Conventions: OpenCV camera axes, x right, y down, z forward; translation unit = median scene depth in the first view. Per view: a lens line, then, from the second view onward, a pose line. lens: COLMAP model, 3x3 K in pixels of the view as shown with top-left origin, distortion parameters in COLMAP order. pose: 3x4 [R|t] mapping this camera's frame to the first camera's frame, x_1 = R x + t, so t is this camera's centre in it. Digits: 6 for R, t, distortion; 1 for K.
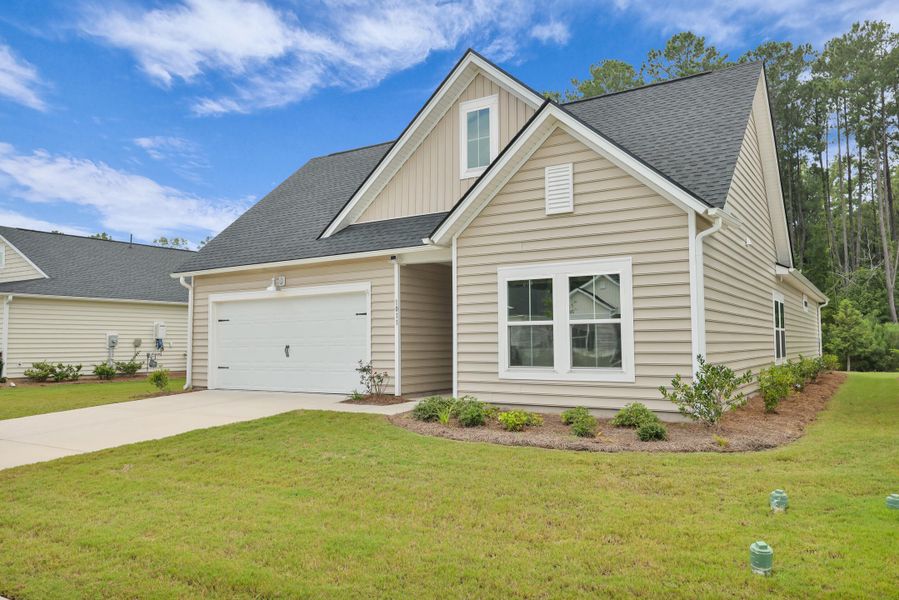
lens RADIAL K [[660.2, 0, 449.5], [0, 660.2, 300.0], [0, 0, 1]] dist [0.001676, -0.001270]
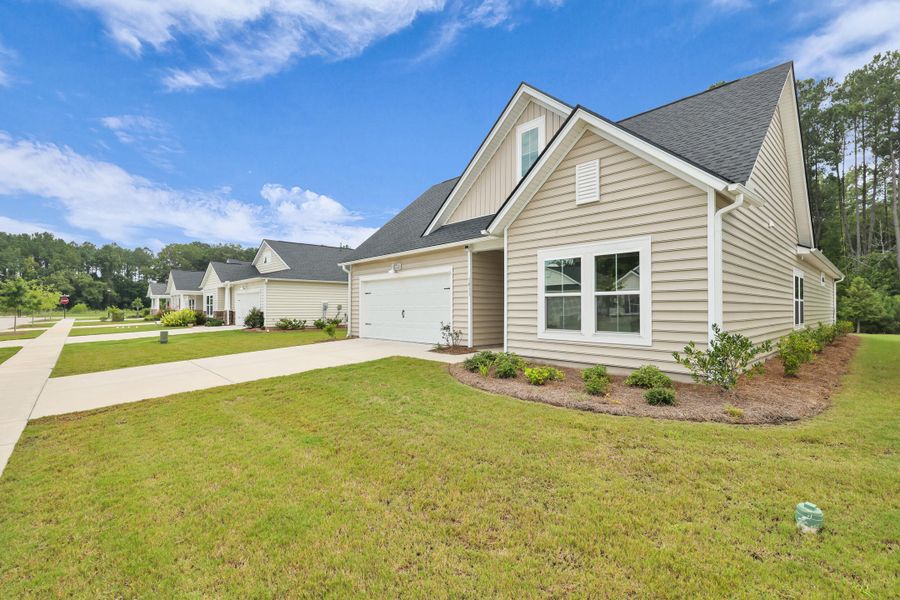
lens RADIAL K [[398.6, 0, 446.2], [0, 398.6, 303.1], [0, 0, 1]] dist [-0.000226, 0.000369]
pose [[0.967935, 0.004910, -0.251154, 0.091721], [0.008527, 0.998591, 0.052385, 0.009100], [0.251057, -0.052847, 0.966529, 0.206713]]
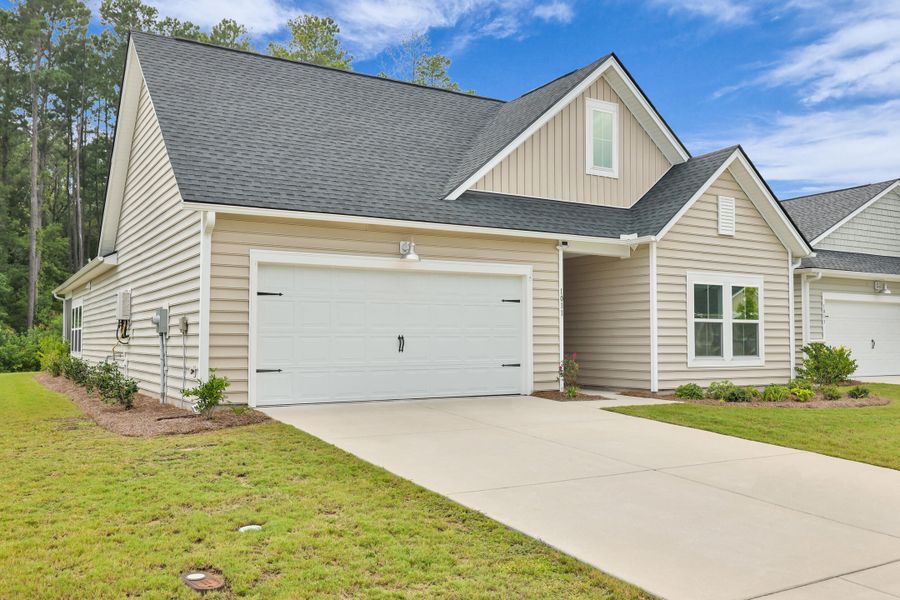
lens RADIAL K [[793.9, 0, 463.7], [0, 793.9, 296.5], [0, 0, 1]] dist [0.000164, -0.003887]
pose [[0.429497, 0.059298, 0.901119, -1.286263], [-0.063808, 0.997341, -0.035218, 0.065775], [-0.900811, -0.042372, 0.432138, 0.718123]]
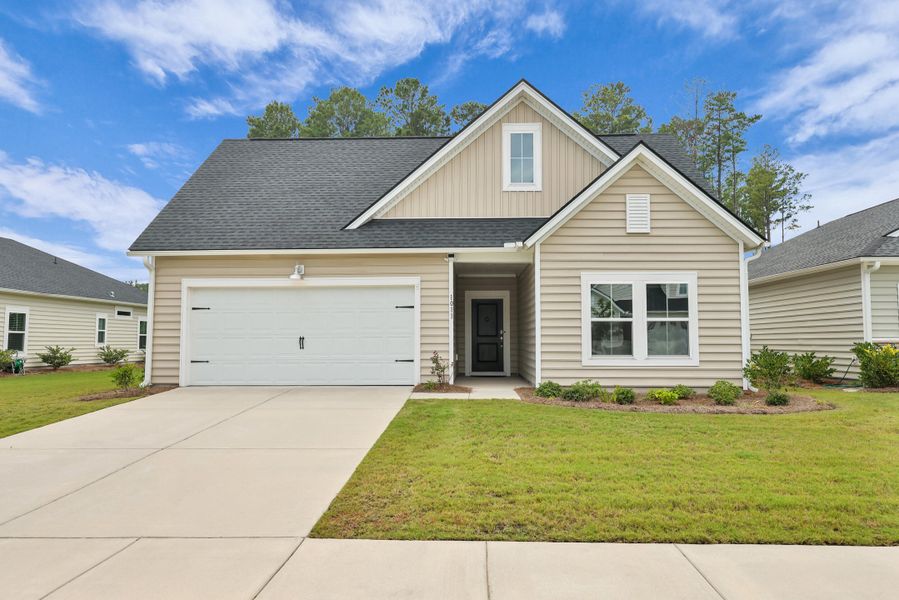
lens RADIAL K [[613.3, 0, 449.5], [0, 613.3, 300.0], [0, 0, 1]] dist [0.002683, -0.000982]
pose [[0.855616, 0.043447, 0.515784, -0.667459], [-0.040025, 0.999041, -0.017759, 0.028539], [-0.516061, -0.005449, 0.856535, 0.168596]]
